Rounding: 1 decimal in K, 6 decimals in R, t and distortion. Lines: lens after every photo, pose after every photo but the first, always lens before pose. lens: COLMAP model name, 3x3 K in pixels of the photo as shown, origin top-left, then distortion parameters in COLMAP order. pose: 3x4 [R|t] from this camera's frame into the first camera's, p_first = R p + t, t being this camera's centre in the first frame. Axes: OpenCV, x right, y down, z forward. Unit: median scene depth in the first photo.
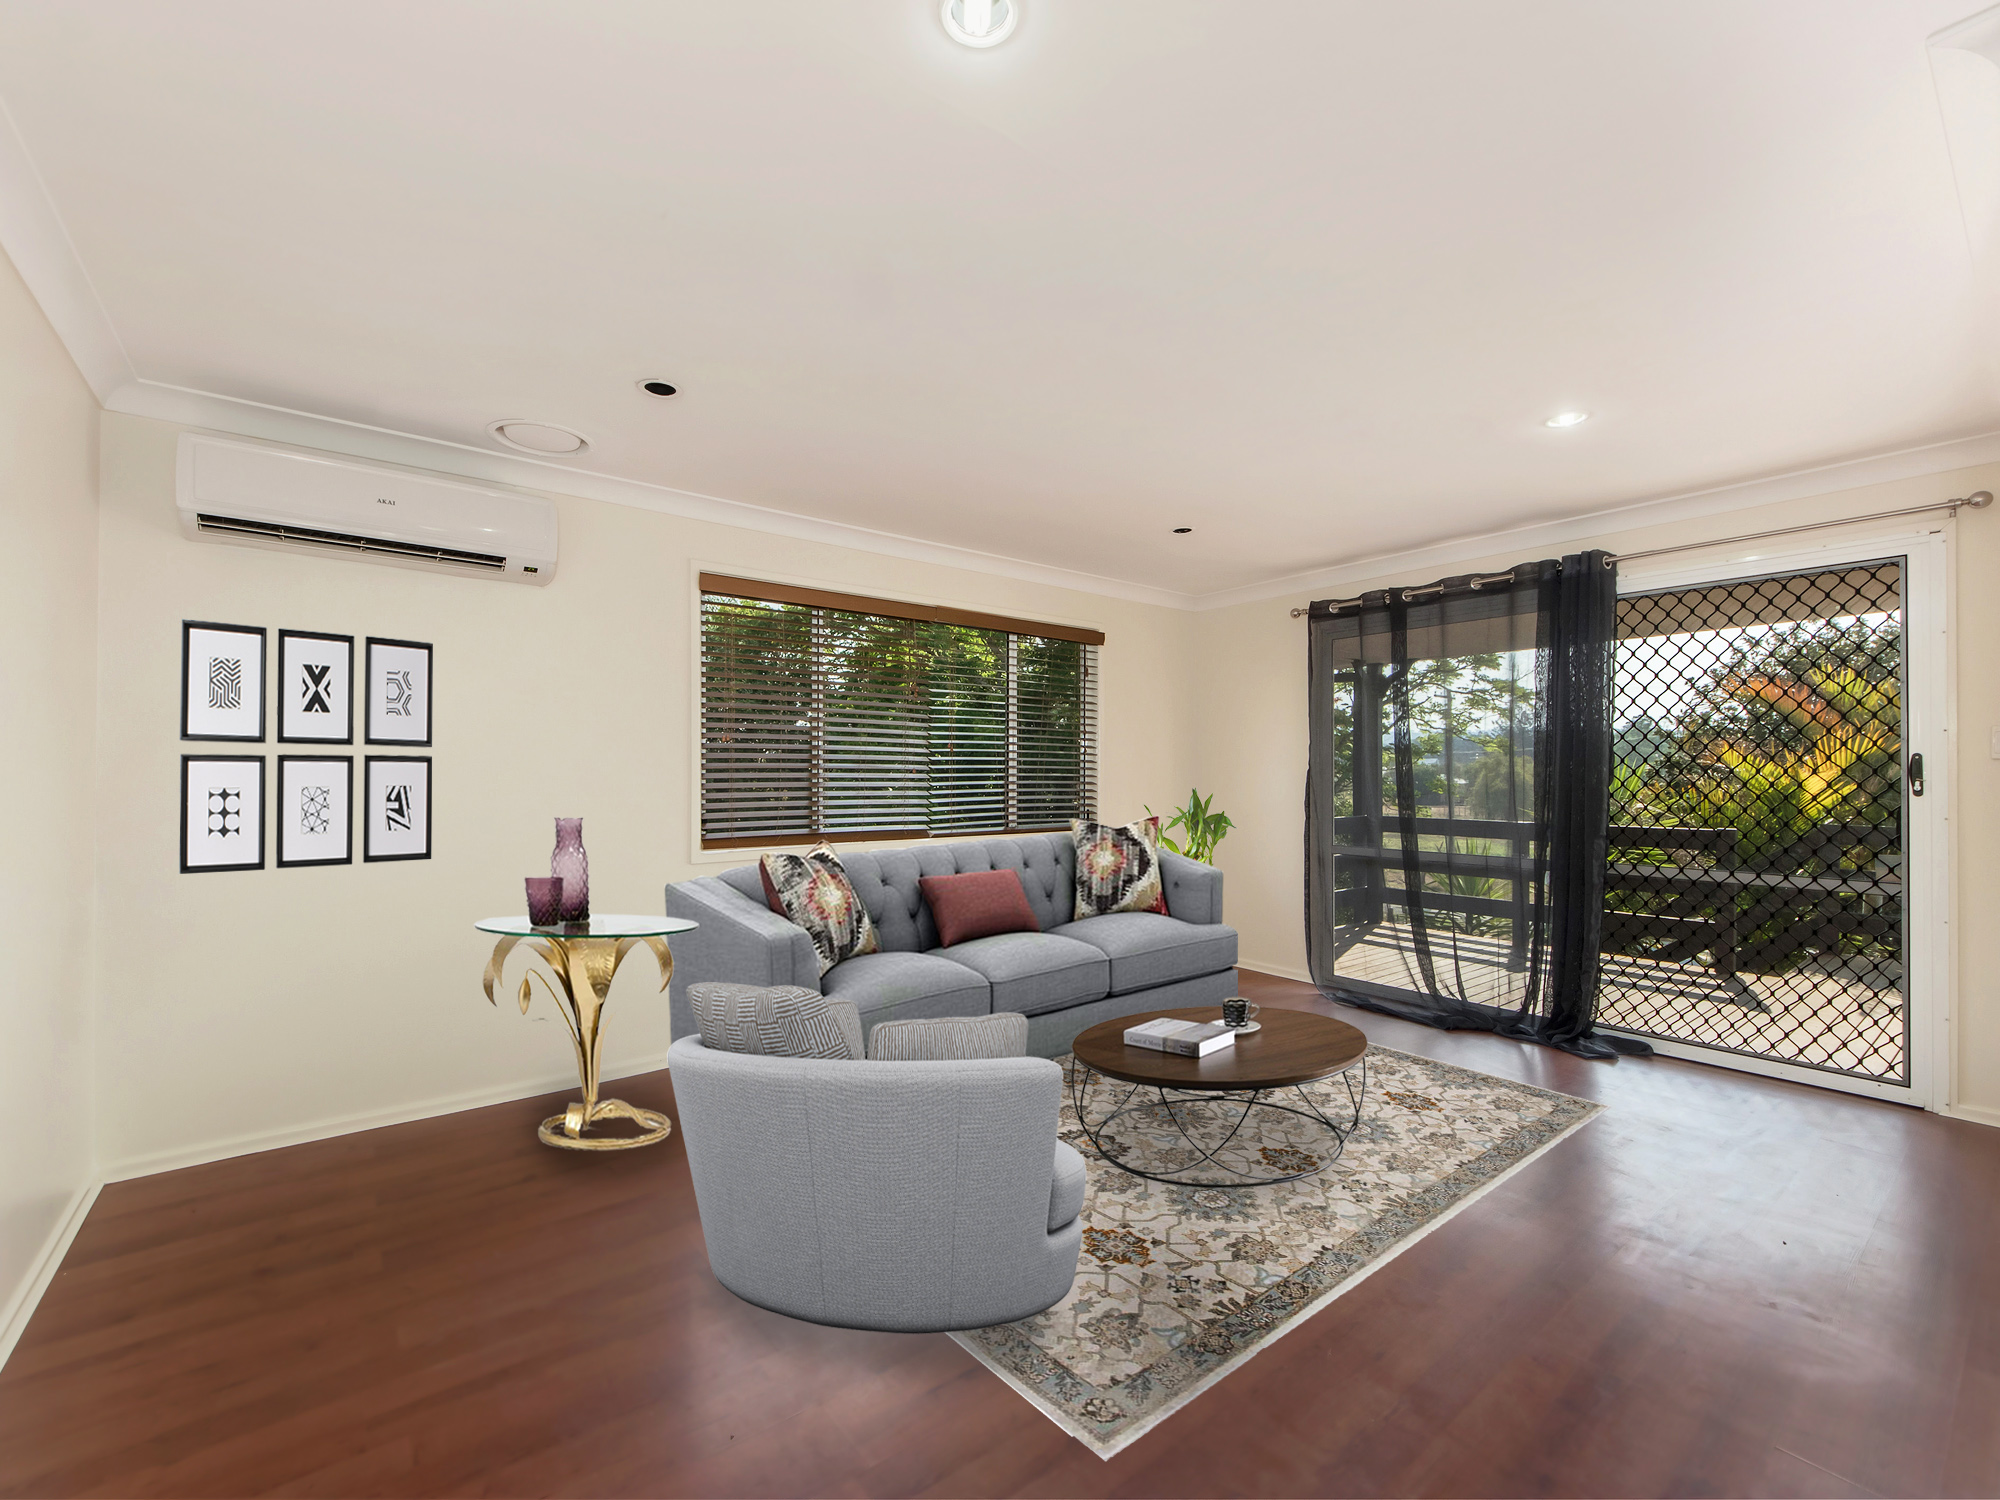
lens RADIAL K [[862.4, 0, 995.7], [0, 862.4, 754.6], [0, 0, 1]] dist [-0.009606, -0.000757]
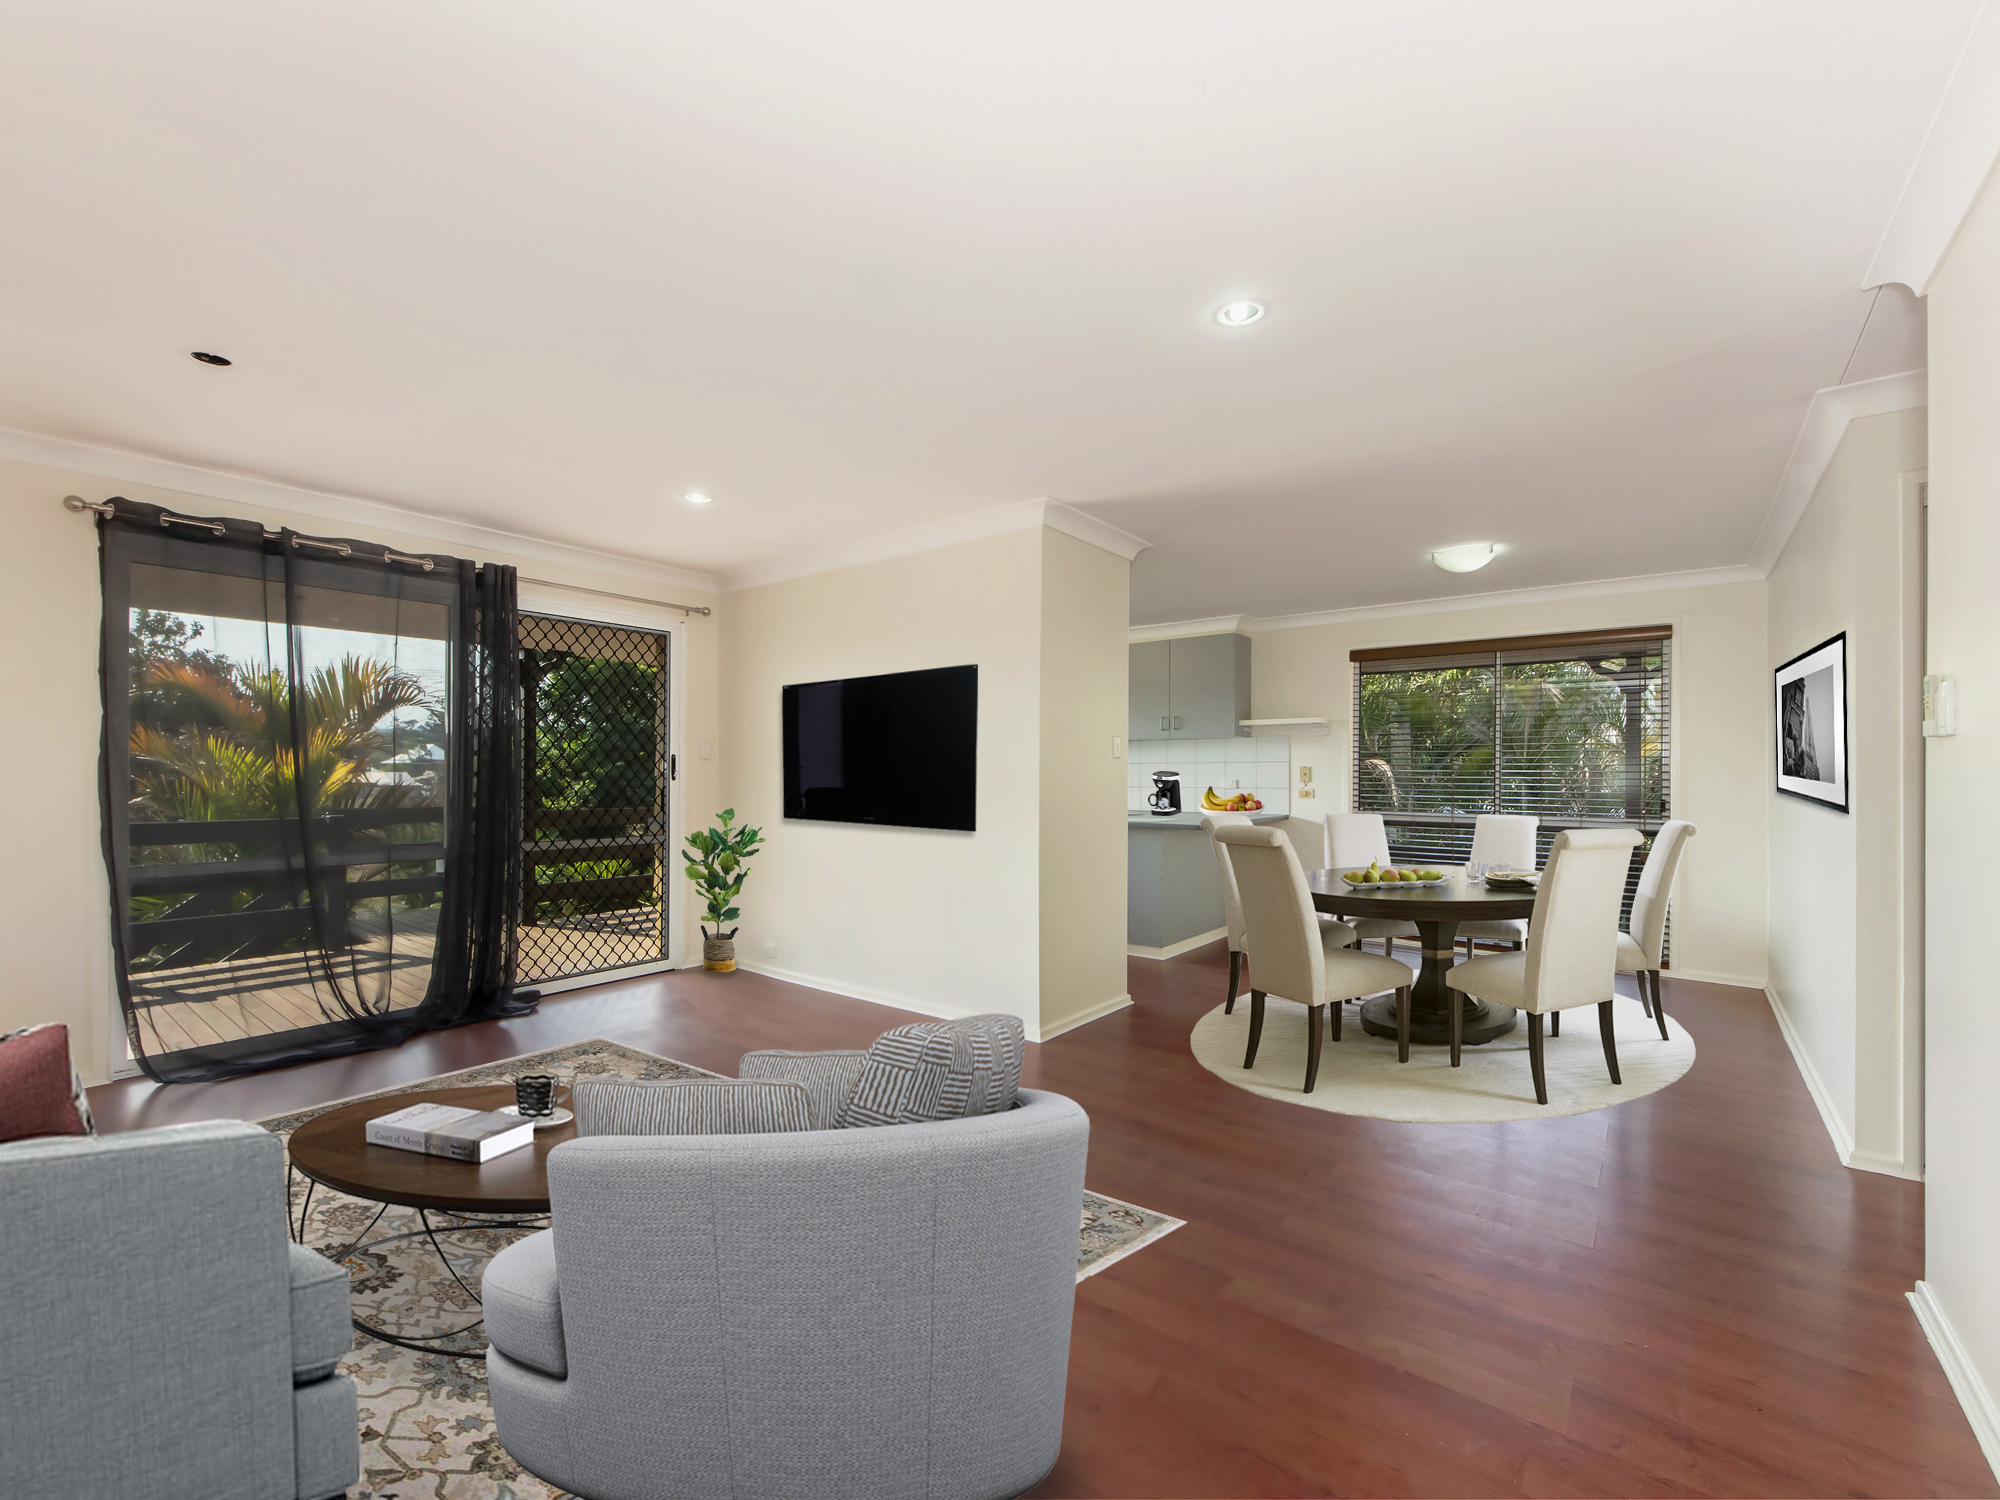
lens RADIAL K [[862.4, 0, 980.0], [0, 862.4, 760.7], [0, 0, 1]] dist [-0.009606, -0.000757]
pose [[-0.269115, 0.003896, 0.963100, -0.574149], [-0.029768, 0.999480, -0.012361, 0.011726], [-0.962648, -0.031996, -0.268859, 0.740260]]
